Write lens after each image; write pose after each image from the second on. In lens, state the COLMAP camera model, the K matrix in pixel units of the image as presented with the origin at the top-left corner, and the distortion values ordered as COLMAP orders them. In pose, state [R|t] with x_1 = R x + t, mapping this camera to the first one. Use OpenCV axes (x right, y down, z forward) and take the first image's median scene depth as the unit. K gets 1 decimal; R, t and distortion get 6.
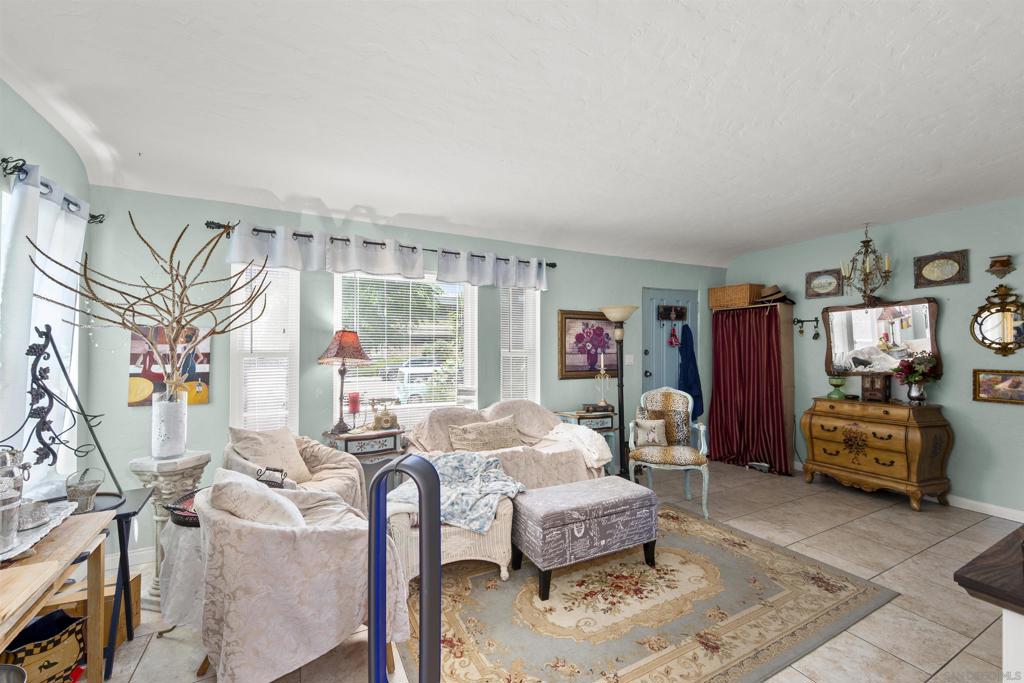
lens RADIAL K [[414.6, 0, 511.2], [0, 414.6, 345.2], [0, 0, 1]] dist [0.000640, -0.000095]
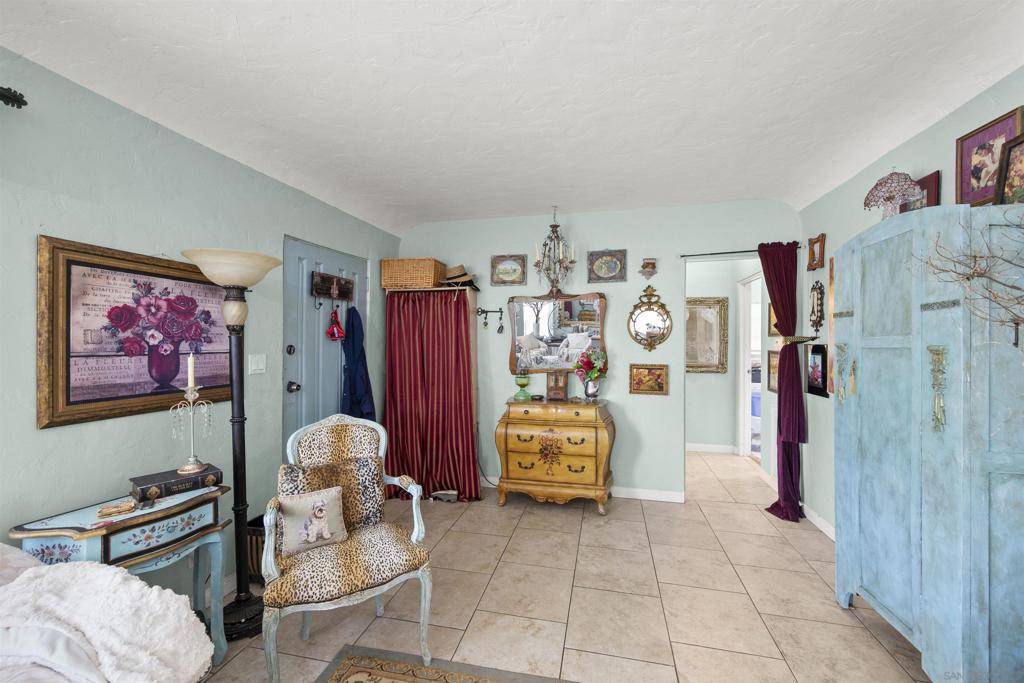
lens RADIAL K [[403.5, 0, 512.7], [0, 403.5, 342.4], [0, 0, 1]] dist [0.000593, -0.000020]
pose [[0.651012, 0.003673, 0.759059, 0.141286], [-0.010299, 0.999939, 0.003995, 0.002571], [-0.758998, -0.010418, 0.651010, 0.557271]]
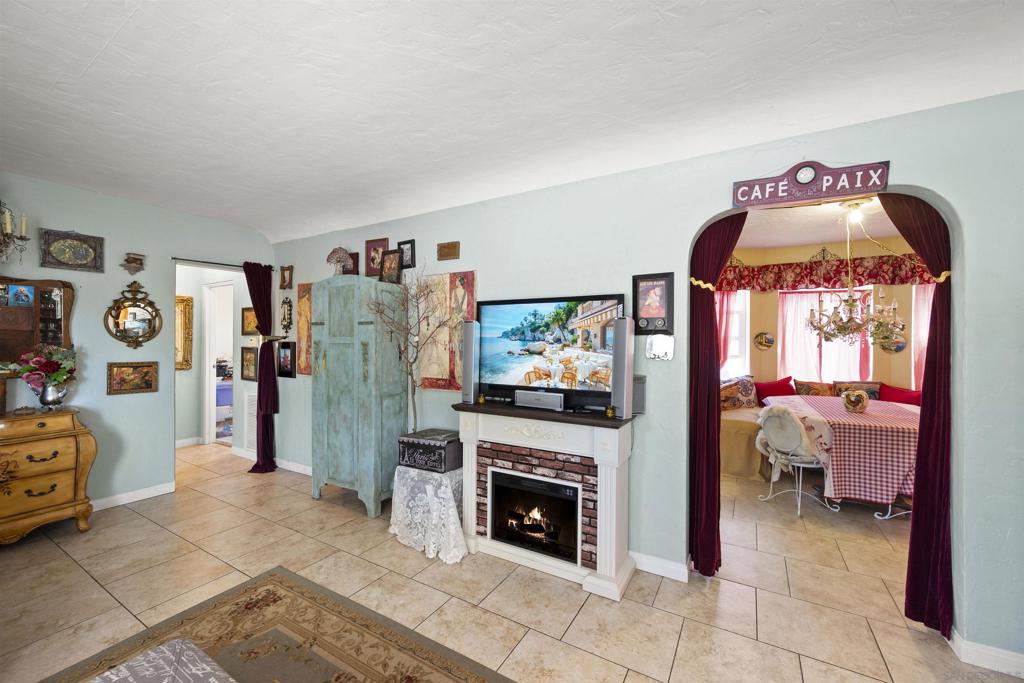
lens RADIAL K [[403.5, 0, 512.7], [0, 403.5, 342.4], [0, 0, 1]] dist [0.000593, -0.000020]
pose [[-0.527845, 0.000076, 0.849341, -0.194096], [-0.009483, 0.999937, -0.005983, 0.006665], [-0.849288, -0.011213, -0.527811, 0.692136]]
